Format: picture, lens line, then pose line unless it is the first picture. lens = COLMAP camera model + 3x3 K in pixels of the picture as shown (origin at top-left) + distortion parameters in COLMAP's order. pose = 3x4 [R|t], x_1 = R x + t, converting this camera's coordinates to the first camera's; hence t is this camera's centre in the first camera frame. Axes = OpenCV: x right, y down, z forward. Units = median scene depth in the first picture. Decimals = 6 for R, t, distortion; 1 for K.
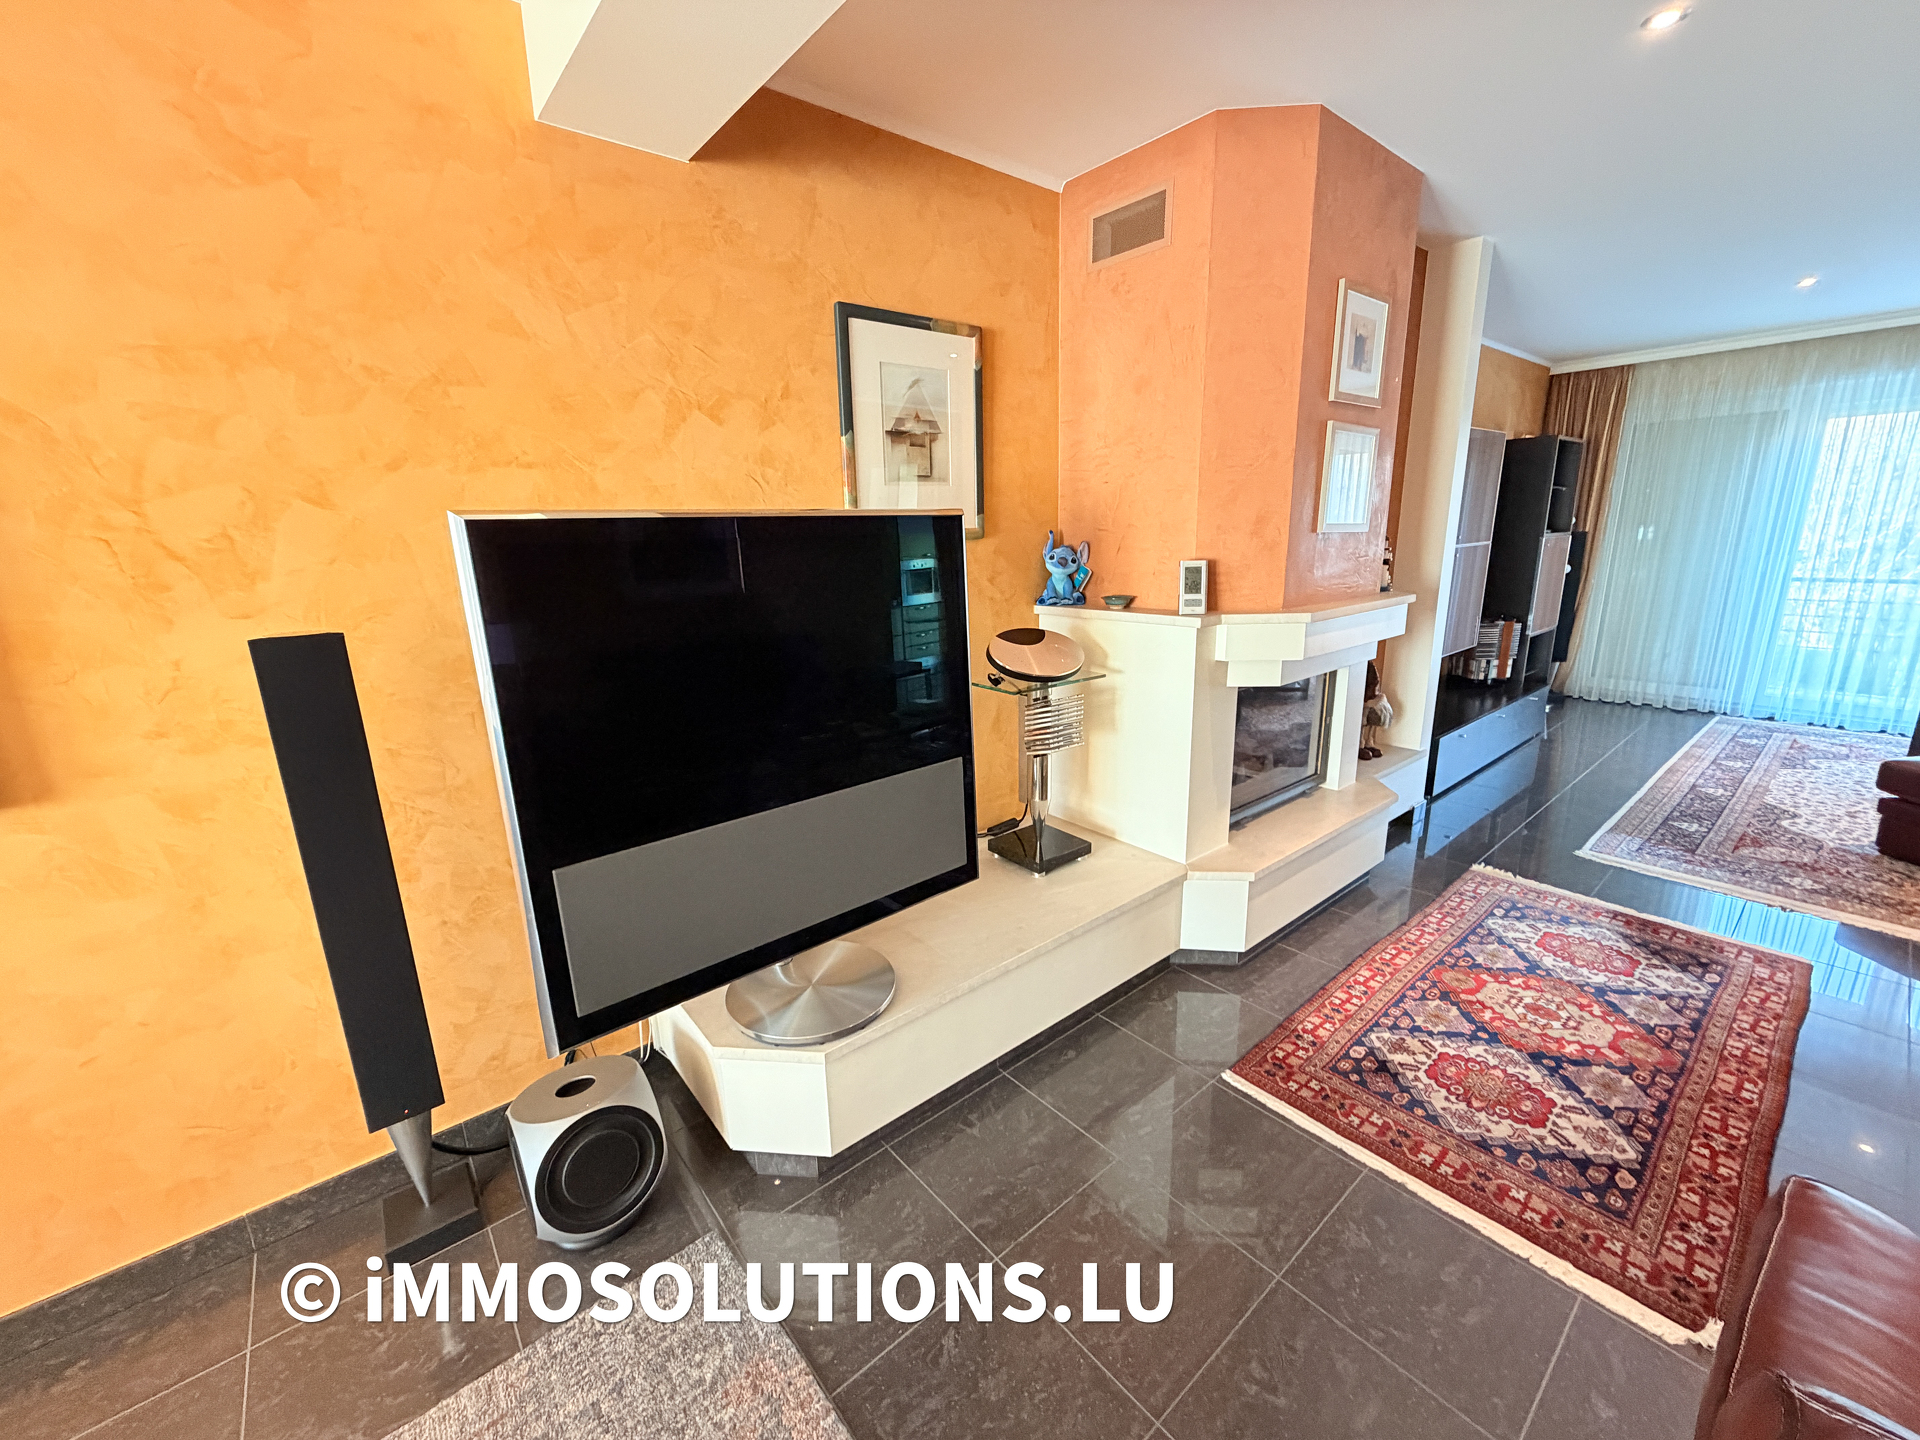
lens RADIAL K [[763.1, 0, 954.6], [0, 763.1, 721.1], [0, 0, 1]] dist [0.002134, 0.000018]
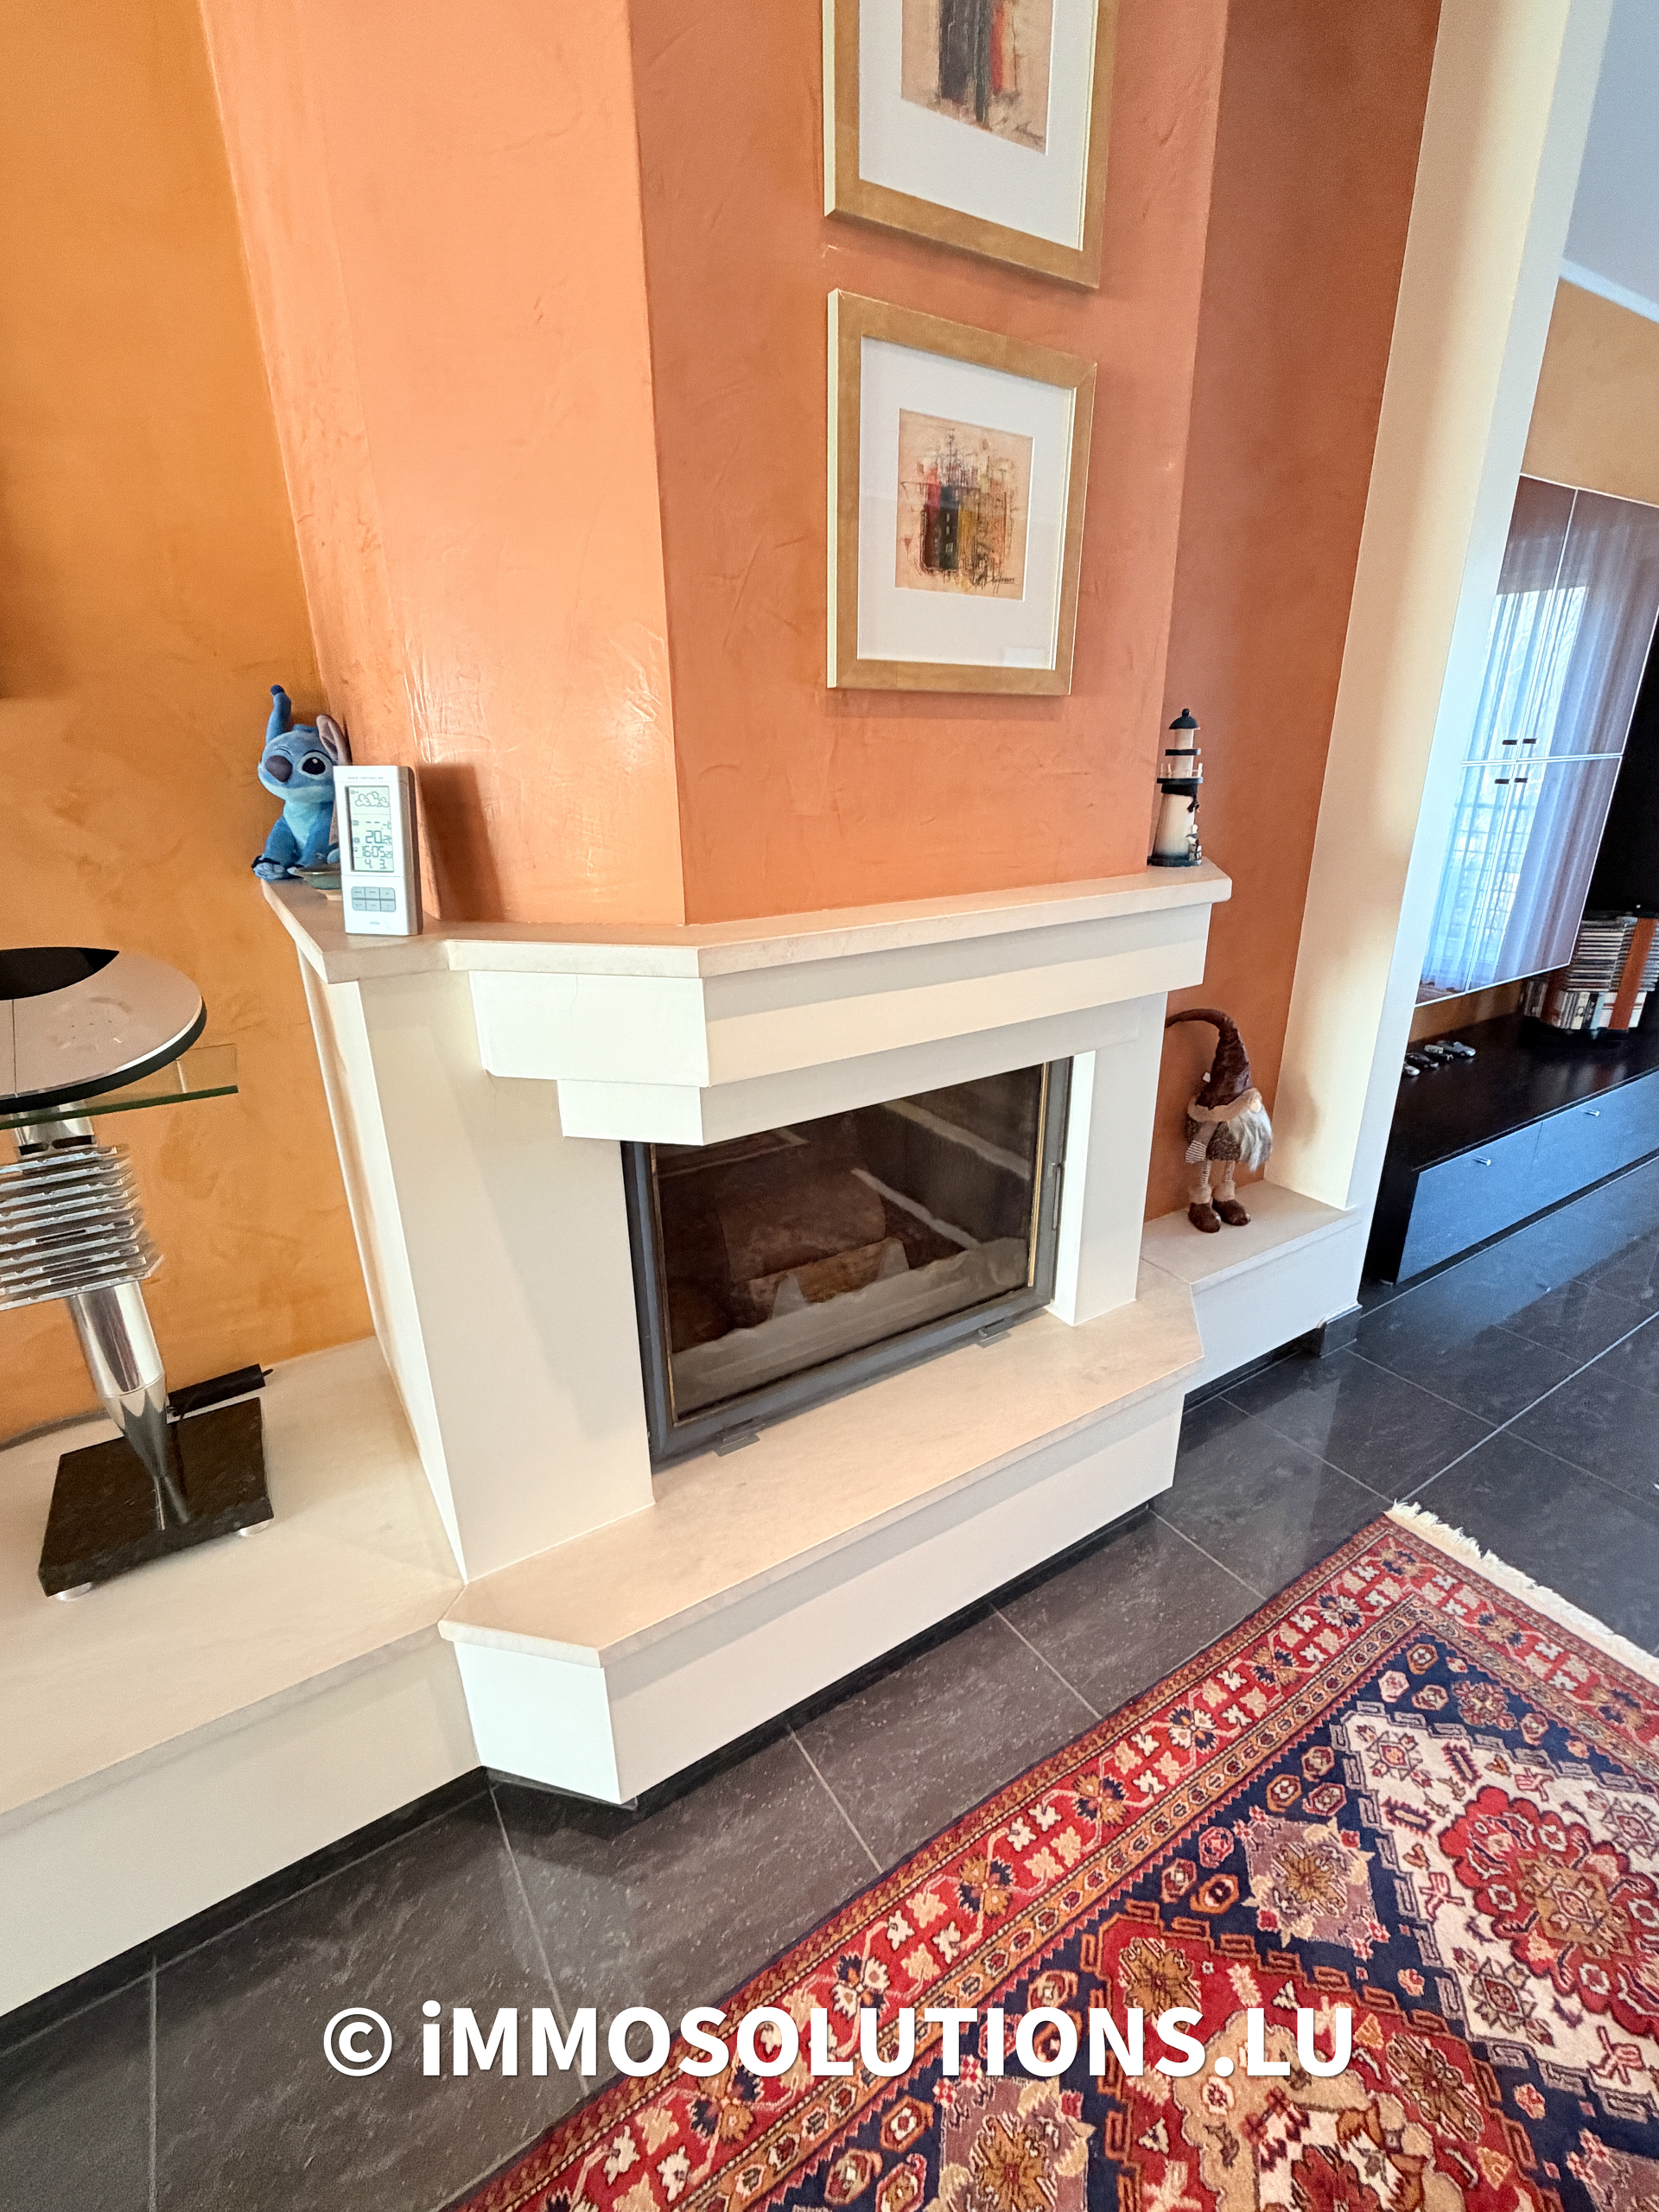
lens RADIAL K [[984.9, 0, 840.5], [0, 984.9, 1103.9], [0, 0, 1]] dist [0.007799, 0.000616]
pose [[0.993539, 0.053715, -0.099972, 0.533073], [-0.042423, 0.992821, 0.111838, -0.117625], [0.105261, -0.106874, 0.988685, 0.563829]]
